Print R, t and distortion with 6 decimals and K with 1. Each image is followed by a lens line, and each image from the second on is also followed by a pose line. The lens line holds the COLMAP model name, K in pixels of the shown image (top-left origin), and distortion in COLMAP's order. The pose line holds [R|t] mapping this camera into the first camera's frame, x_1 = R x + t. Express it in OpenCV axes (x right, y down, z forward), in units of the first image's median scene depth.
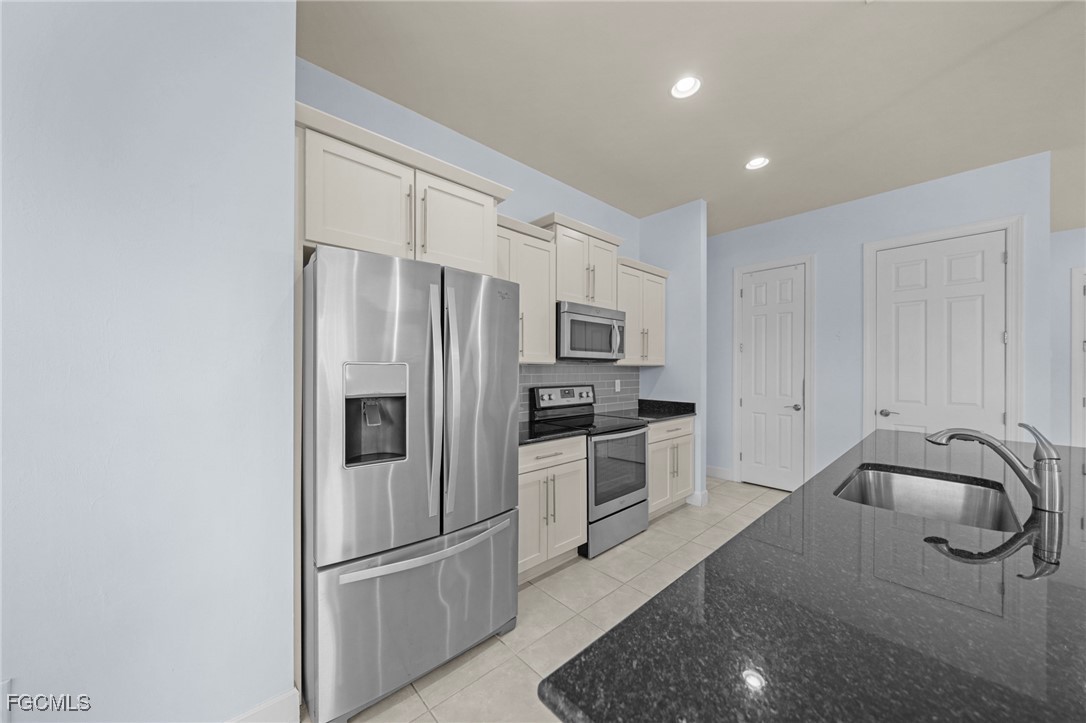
lens RADIAL K [[377.5, 0, 530.6], [0, 377.5, 369.8], [0, 0, 1]] dist [-0.001251, -0.000266]
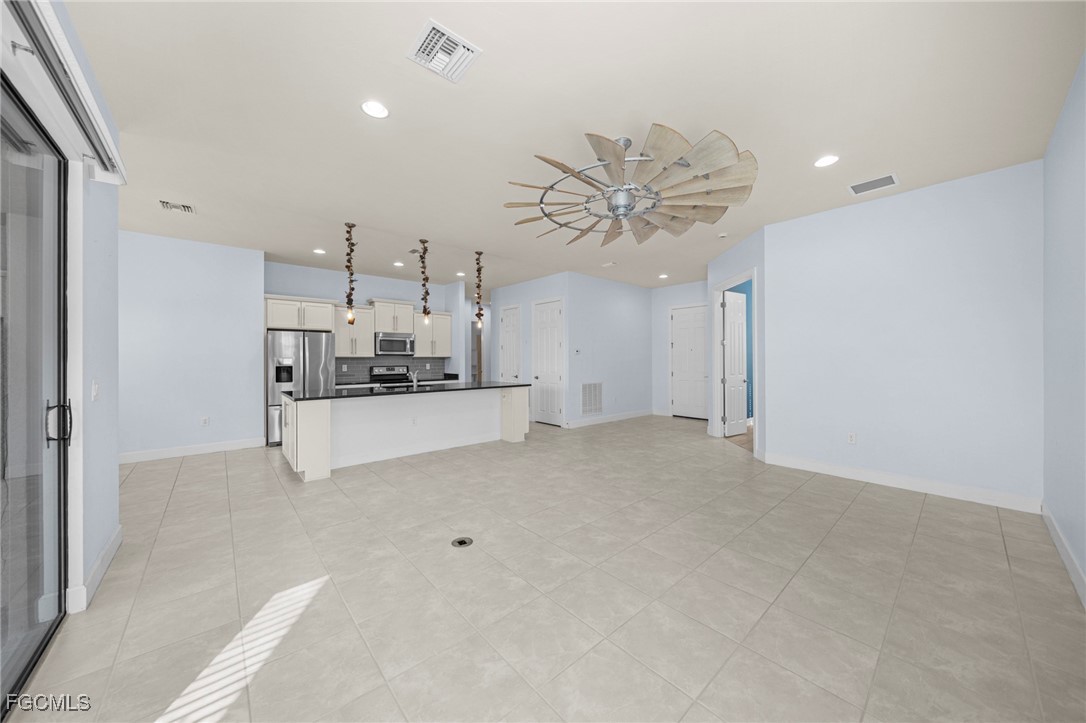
lens RADIAL K [[377.5, 0, 540.8], [0, 377.5, 360.1], [0, 0, 1]] dist [-0.001251, -0.000266]
pose [[0.999932, -0.005588, -0.010239, 1.089486], [0.005618, 0.999980, 0.002988, 0.004103], [0.010222, -0.003045, 0.999943, -1.379611]]
